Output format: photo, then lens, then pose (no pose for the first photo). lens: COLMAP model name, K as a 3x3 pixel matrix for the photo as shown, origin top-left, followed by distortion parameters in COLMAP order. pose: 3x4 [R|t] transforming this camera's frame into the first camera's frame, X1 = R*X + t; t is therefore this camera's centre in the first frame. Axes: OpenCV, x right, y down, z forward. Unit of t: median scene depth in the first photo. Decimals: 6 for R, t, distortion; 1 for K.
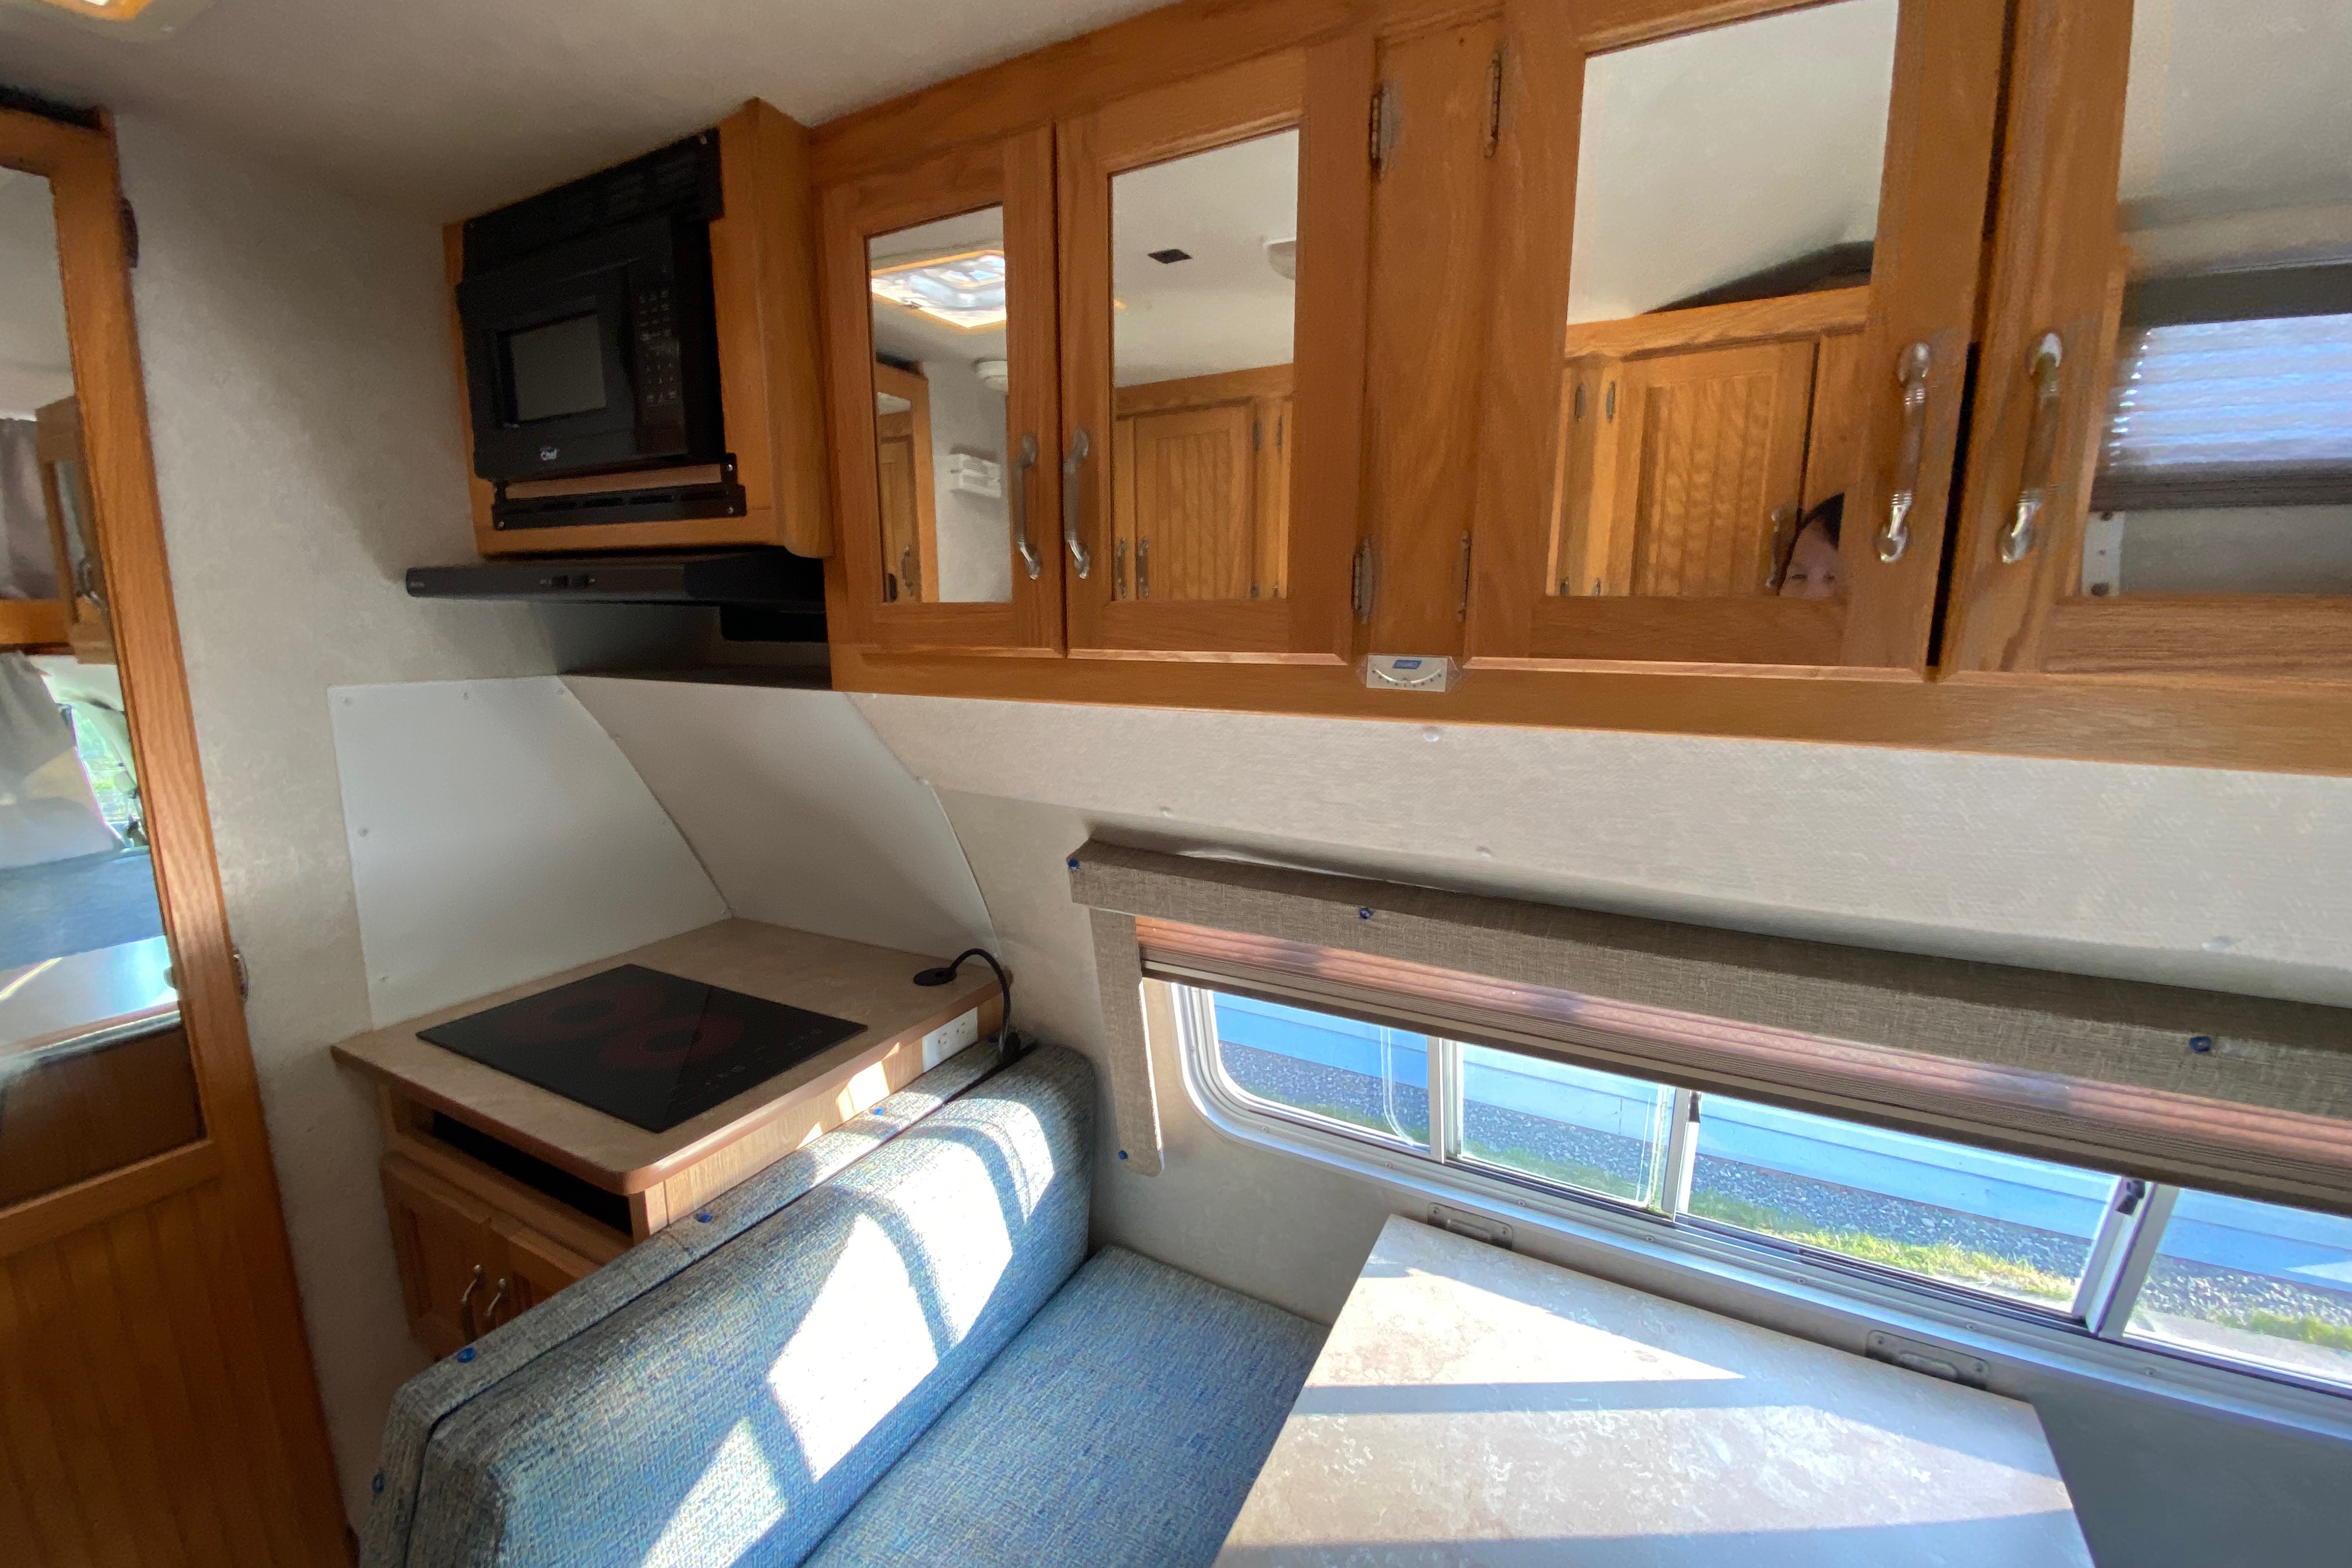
lens RADIAL K [[936.8, 0, 1176.0], [0, 936.8, 784.0], [0, 0, 1]] dist [-0.003851, -0.000277]
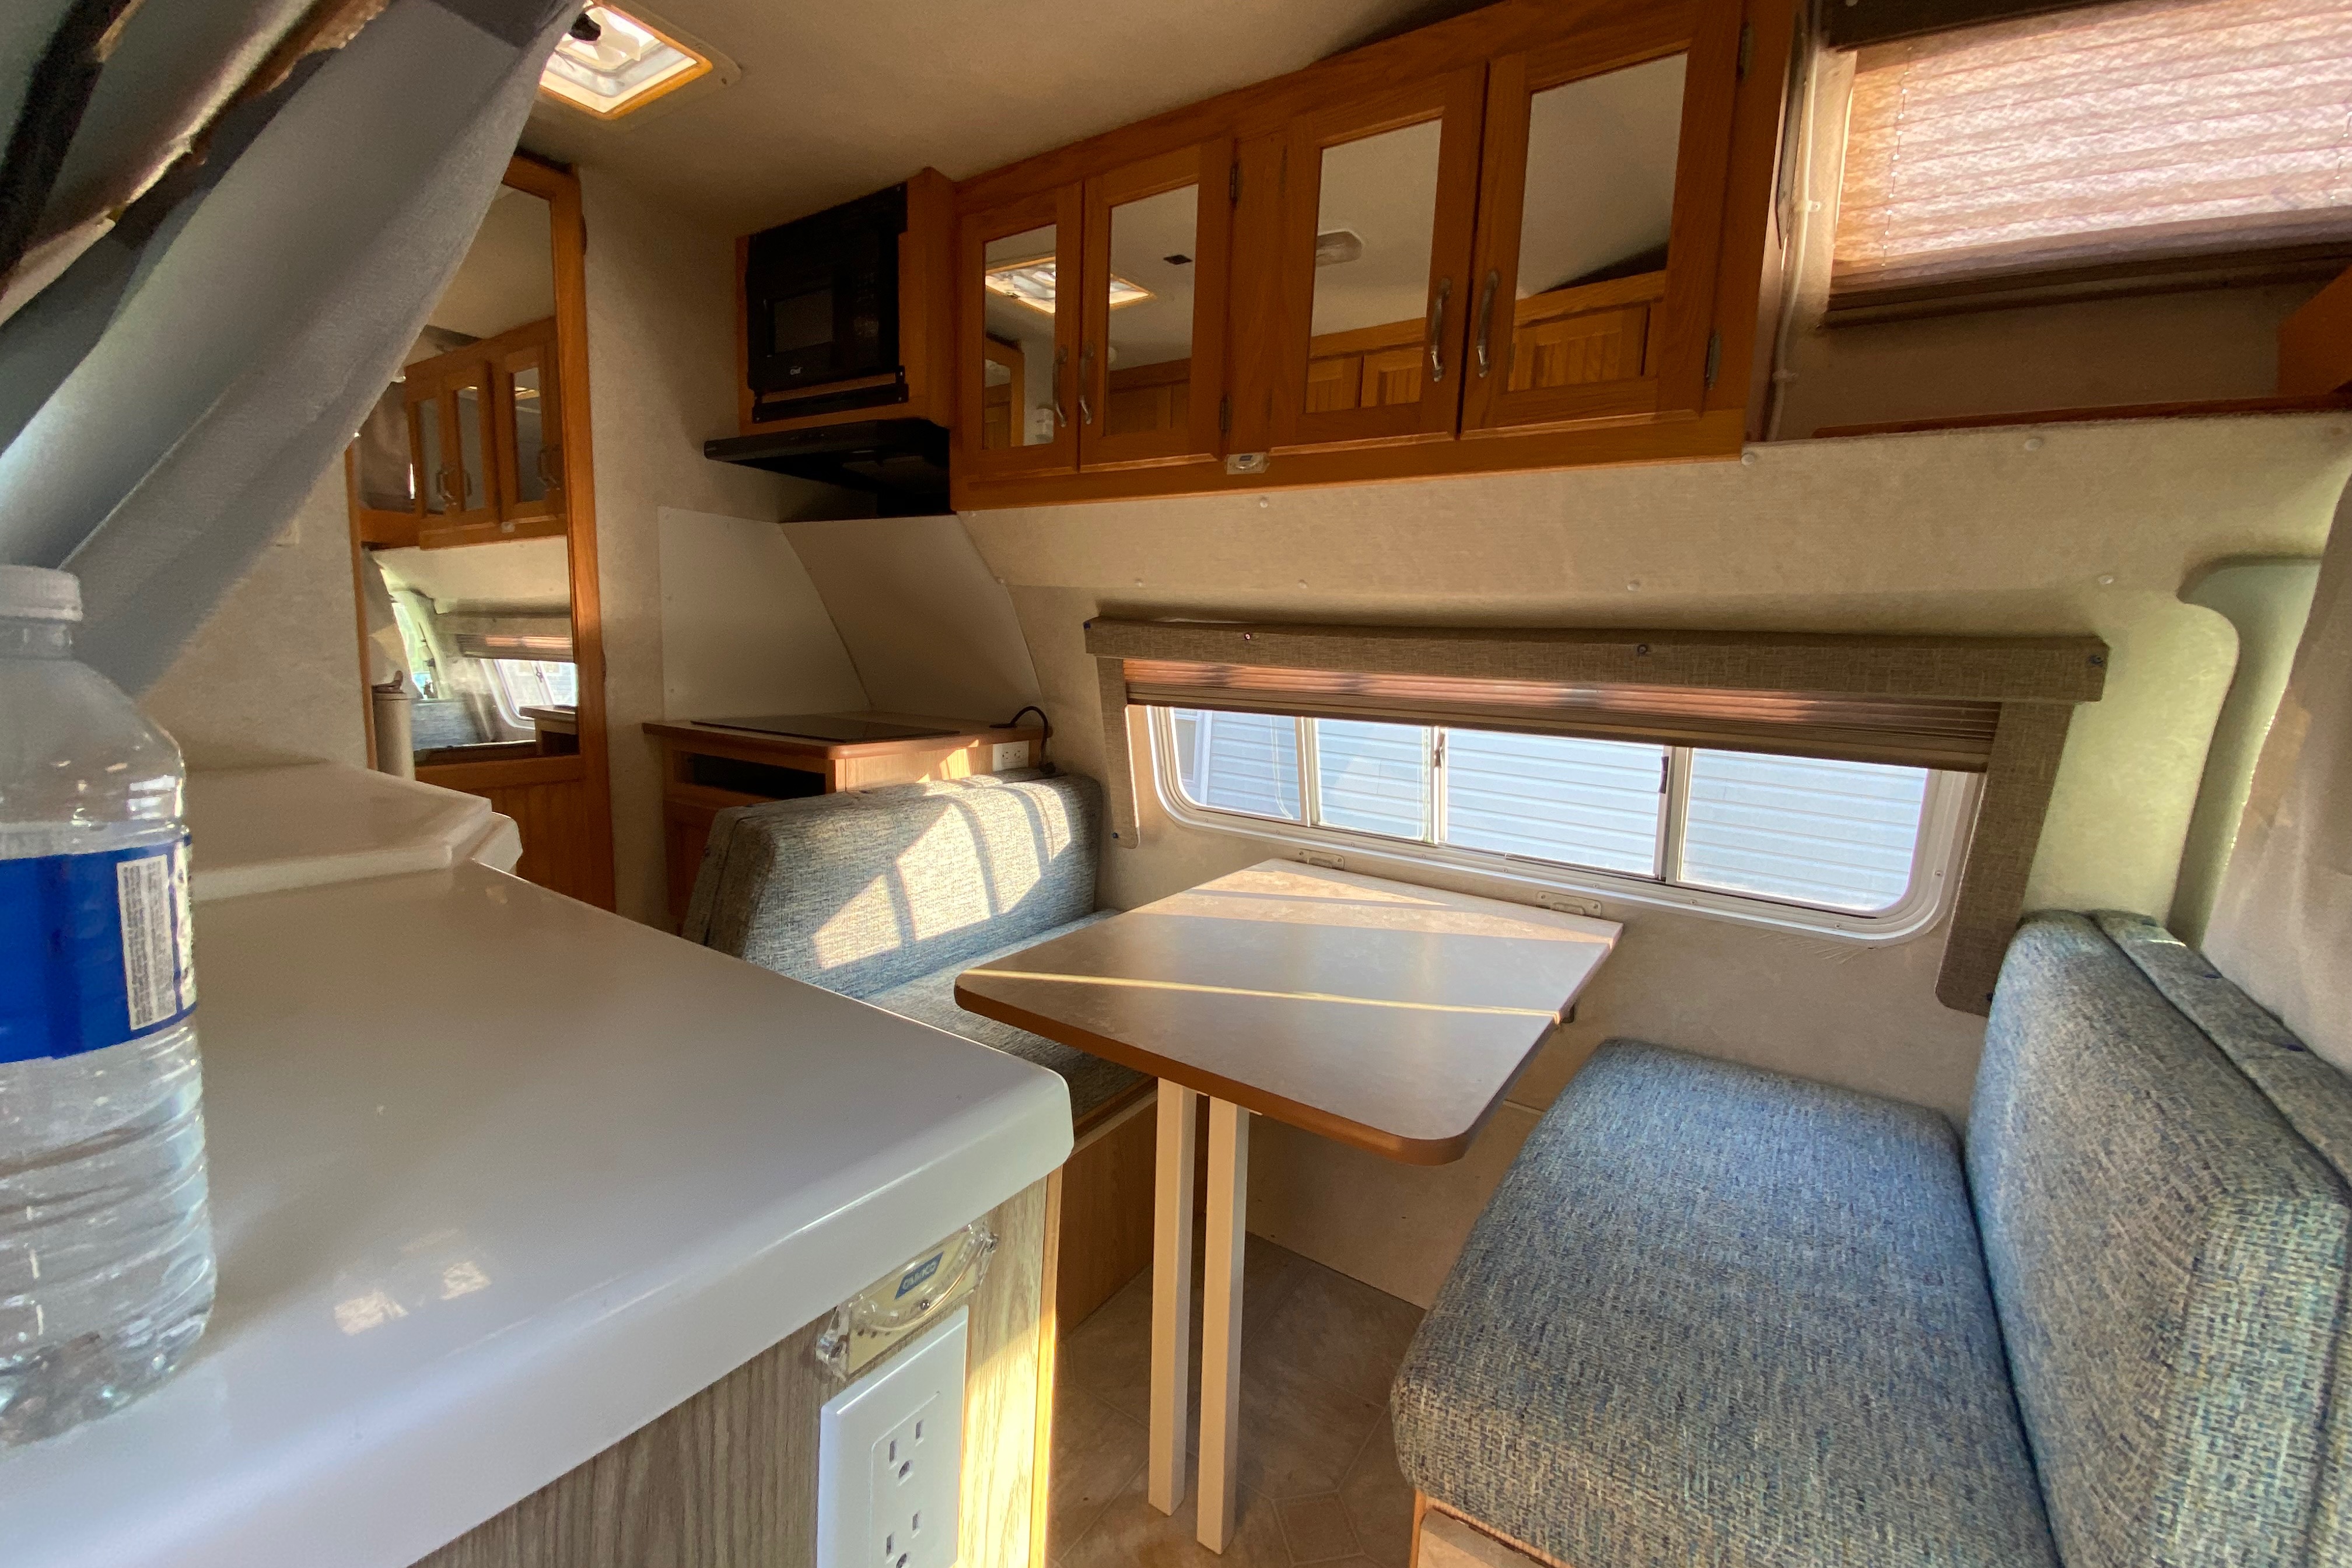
lens RADIAL K [[920.6, 0, 1176.0], [0, 920.6, 784.0], [0, 0, 1]] dist [0.000895, -0.000045]
pose [[0.995004, 0.049748, -0.086554, 0.207380], [-0.051135, 0.998595, -0.013880, 0.395918], [0.085742, 0.018237, 0.996150, -0.611949]]
